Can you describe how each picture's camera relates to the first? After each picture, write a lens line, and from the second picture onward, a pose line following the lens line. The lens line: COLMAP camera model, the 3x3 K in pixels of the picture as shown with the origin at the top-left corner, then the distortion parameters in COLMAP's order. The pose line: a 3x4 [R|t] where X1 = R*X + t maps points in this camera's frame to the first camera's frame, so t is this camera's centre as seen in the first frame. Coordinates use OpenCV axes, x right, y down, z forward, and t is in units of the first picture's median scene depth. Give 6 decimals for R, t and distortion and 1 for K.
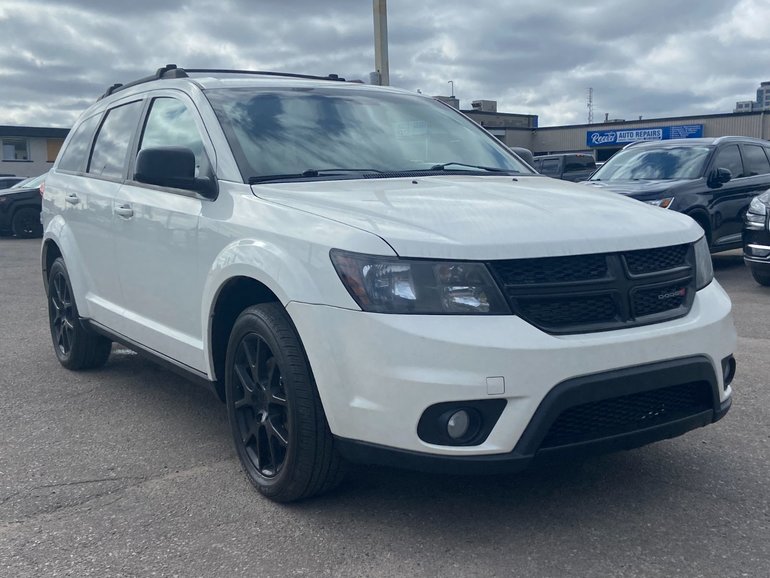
lens RADIAL K [[952.0, 0, 384.1], [0, 952.0, 289.0], [0, 0, 1]] dist [0.086021, 0.000000]
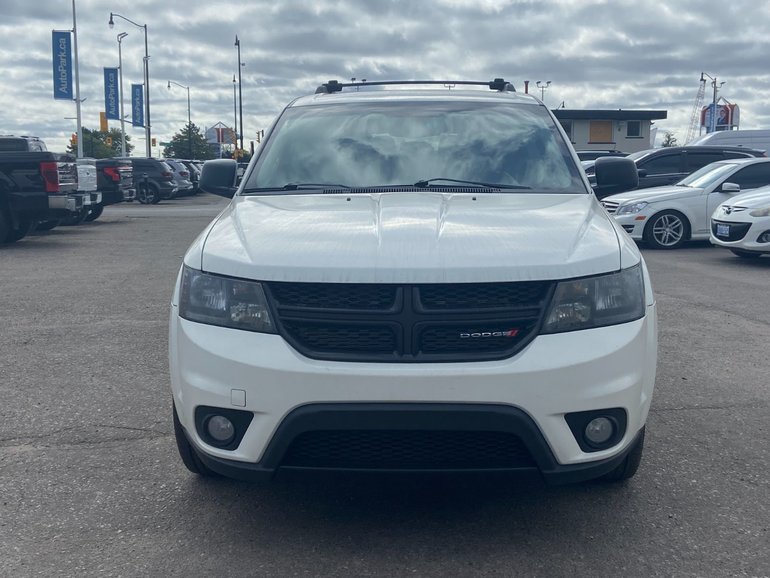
lens RADIAL K [[952.0, 0, 381.3], [0, 952.0, 287.5], [0, 0, 1]] dist [0.086021, 0.000000]
pose [[0.813436, 0.090672, -0.574543, 0.668469], [-0.076693, 0.995870, 0.048582, -0.068559], [0.576576, 0.004546, 0.817031, 0.165018]]
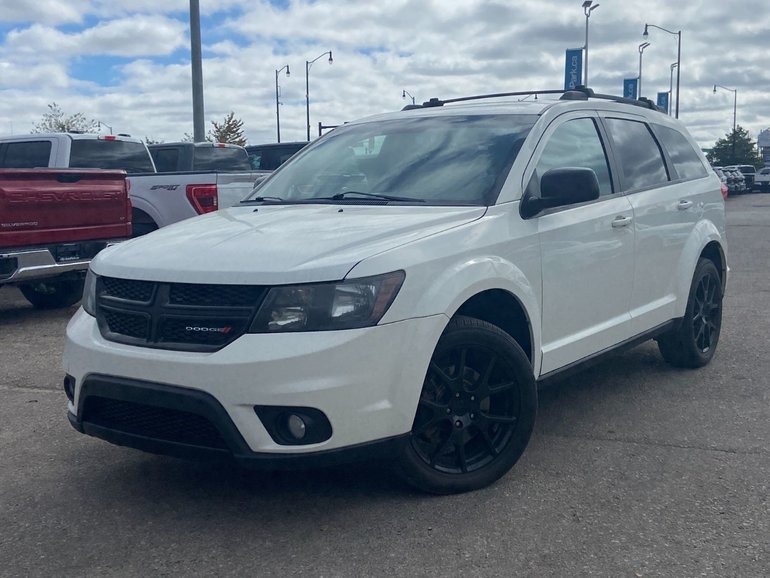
lens RADIAL K [[952.0, 0, 388.4], [0, 952.0, 291.2], [0, 0, 1]] dist [0.086021, 0.000000]
pose [[0.349290, 0.120065, -0.929290, 1.218261], [-0.088648, 0.991543, 0.094789, -0.139332], [0.932812, 0.049271, 0.356980, 0.725280]]
